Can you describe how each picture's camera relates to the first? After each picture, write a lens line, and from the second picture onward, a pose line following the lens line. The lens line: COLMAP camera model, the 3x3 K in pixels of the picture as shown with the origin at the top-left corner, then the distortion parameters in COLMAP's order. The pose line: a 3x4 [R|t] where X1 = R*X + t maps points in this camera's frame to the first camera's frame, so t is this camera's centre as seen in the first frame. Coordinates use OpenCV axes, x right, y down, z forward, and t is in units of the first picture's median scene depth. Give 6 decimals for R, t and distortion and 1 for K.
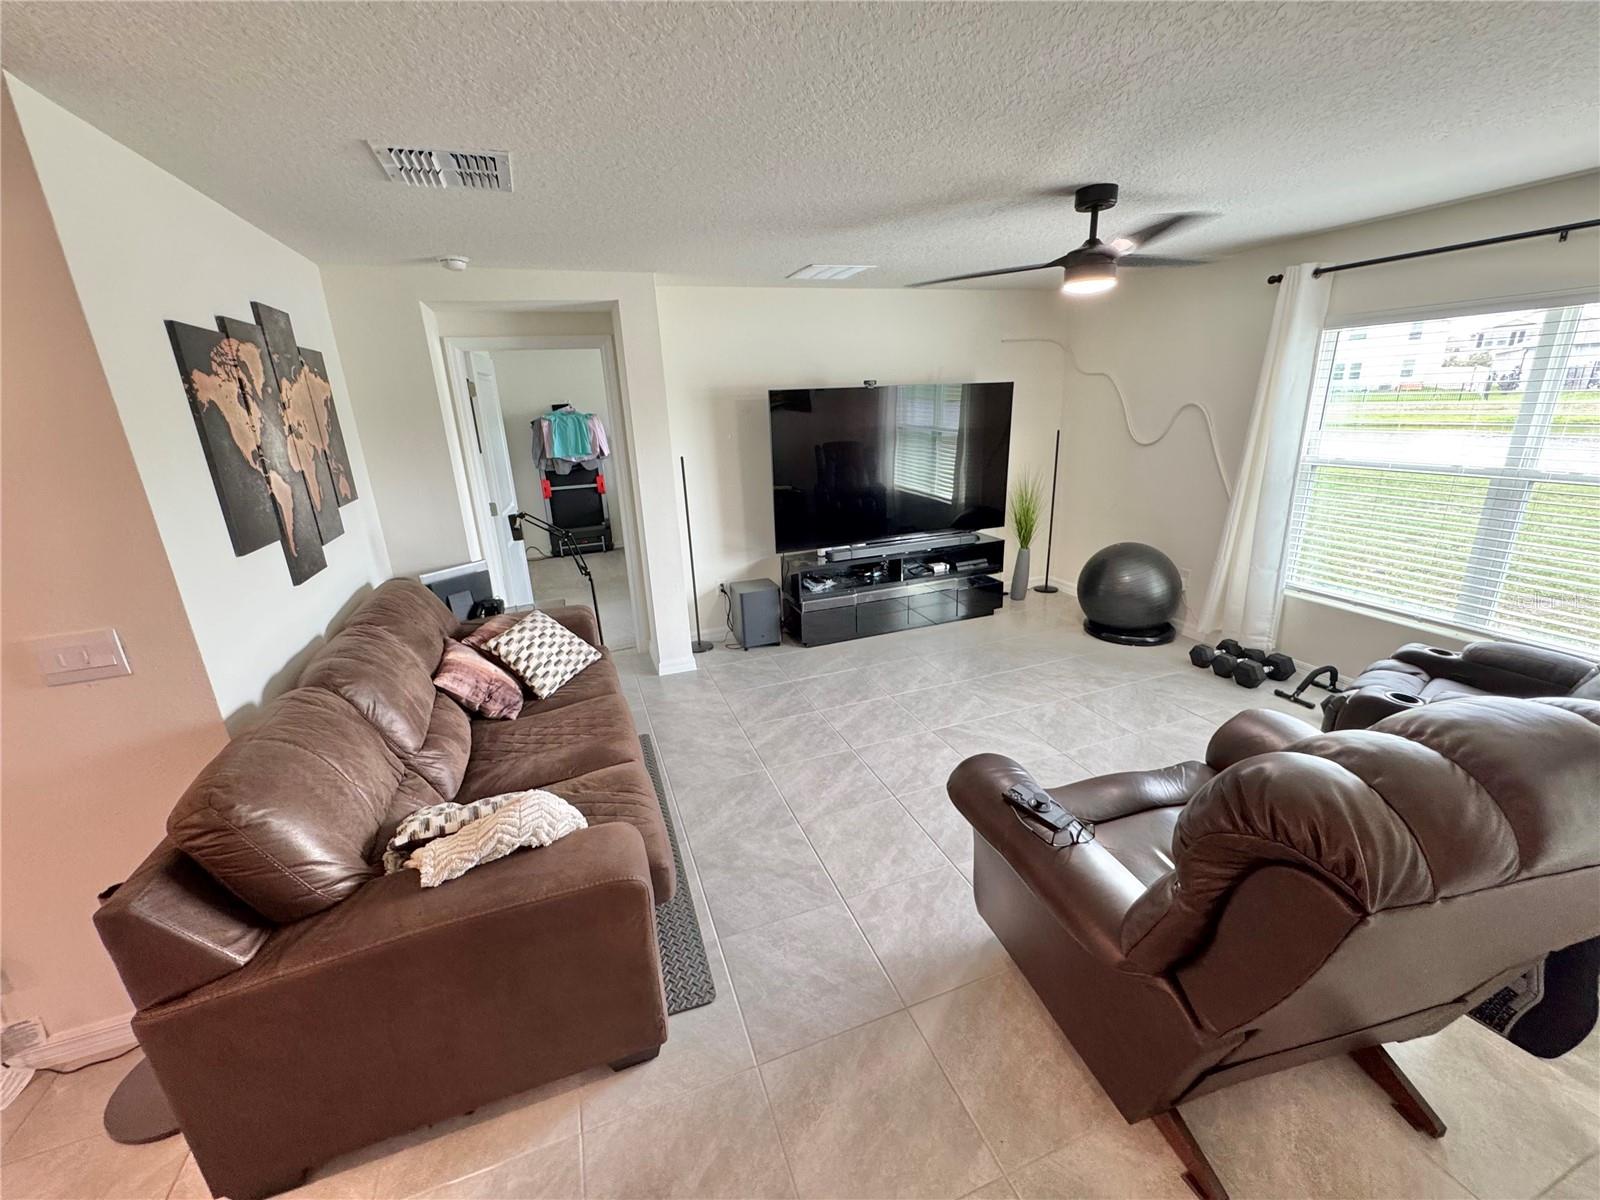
lens RADIAL K [[640.7, 0, 806.7], [0, 640.7, 594.4], [0, 0, 1]] dist [-0.000983, -0.000035]
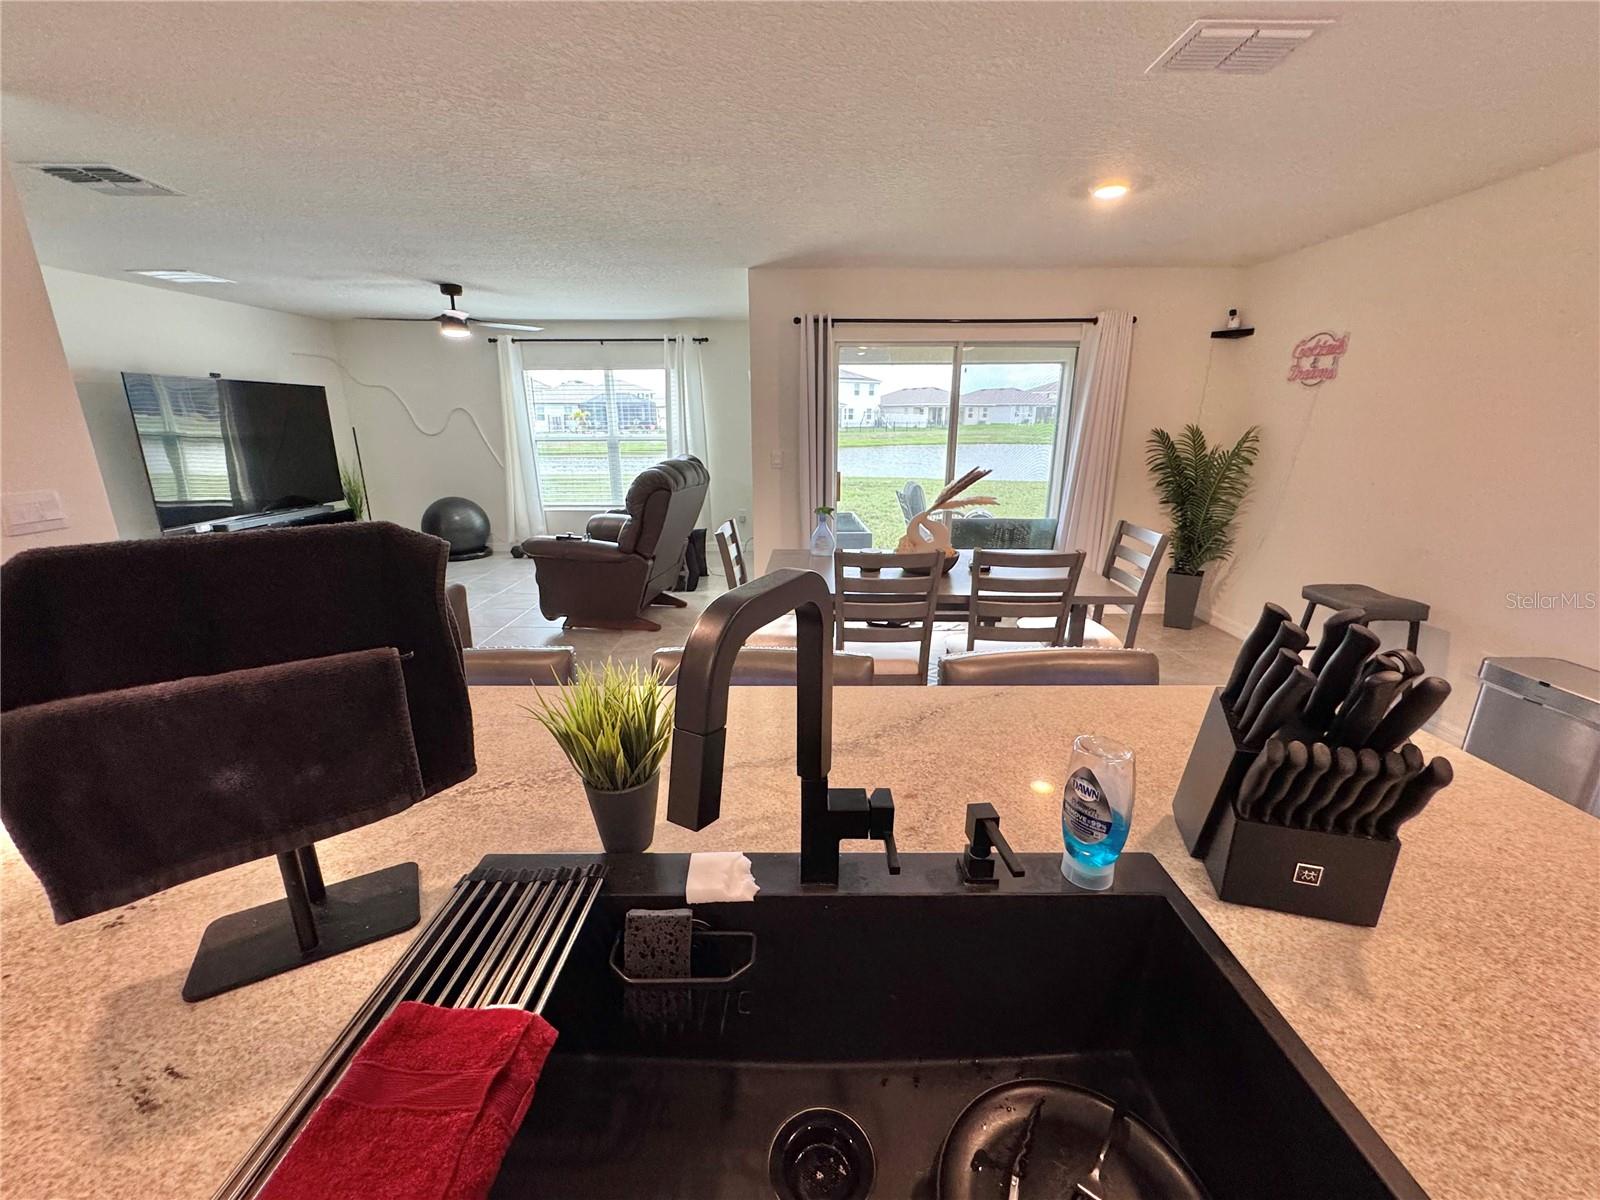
lens RADIAL K [[637.3, 0, 800.0], [0, 637.3, 600.0], [0, 0, 1]] dist [-0.000184, 0.000117]
pose [[0.347854, -0.220179, 0.911328, -0.729887], [0.266885, 0.955072, 0.128877, 0.206709], [-0.898760, 0.198390, 0.390988, -0.342348]]
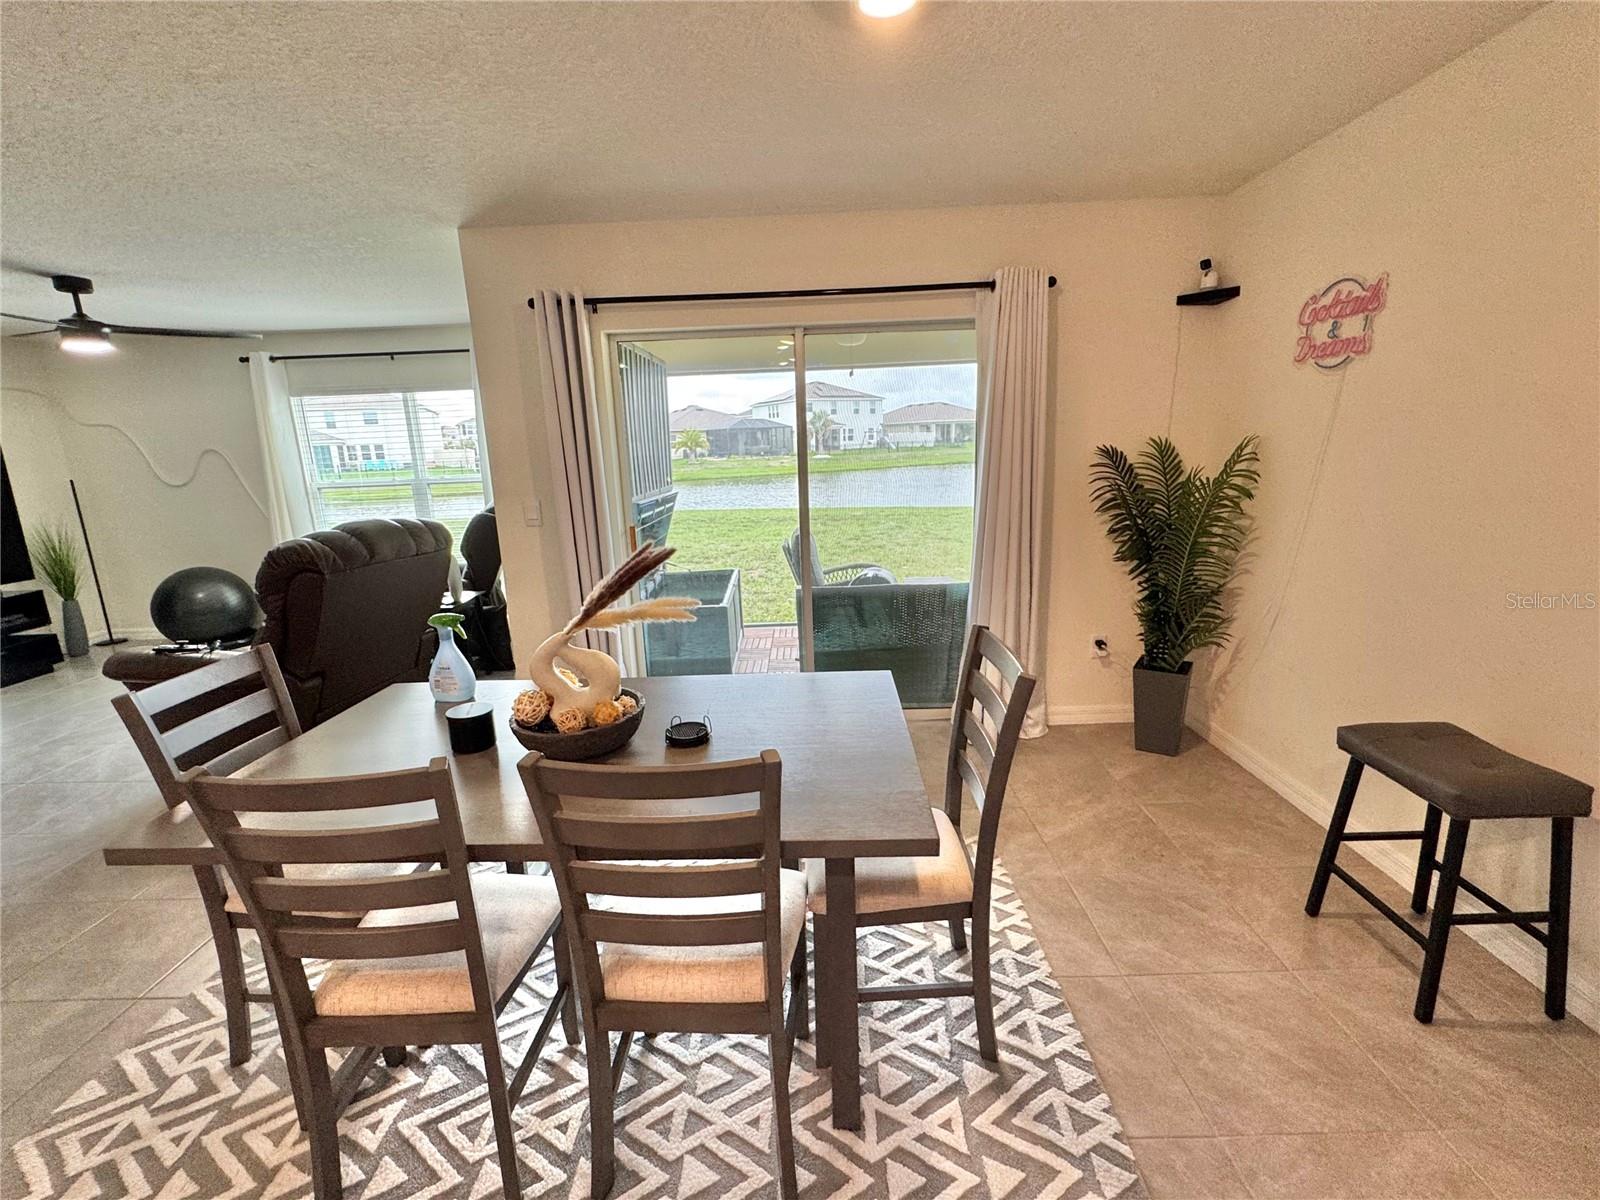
lens RADIAL K [[701.1, 0, 797.1], [0, 701.1, 598.2], [0, 0, 1]] dist [-0.001113, -0.000127]
pose [[0.360576, -0.178799, 0.915432, -0.299650], [0.298735, 0.951892, 0.068252, 0.238422], [-0.883596, 0.248862, 0.396643, -0.497813]]
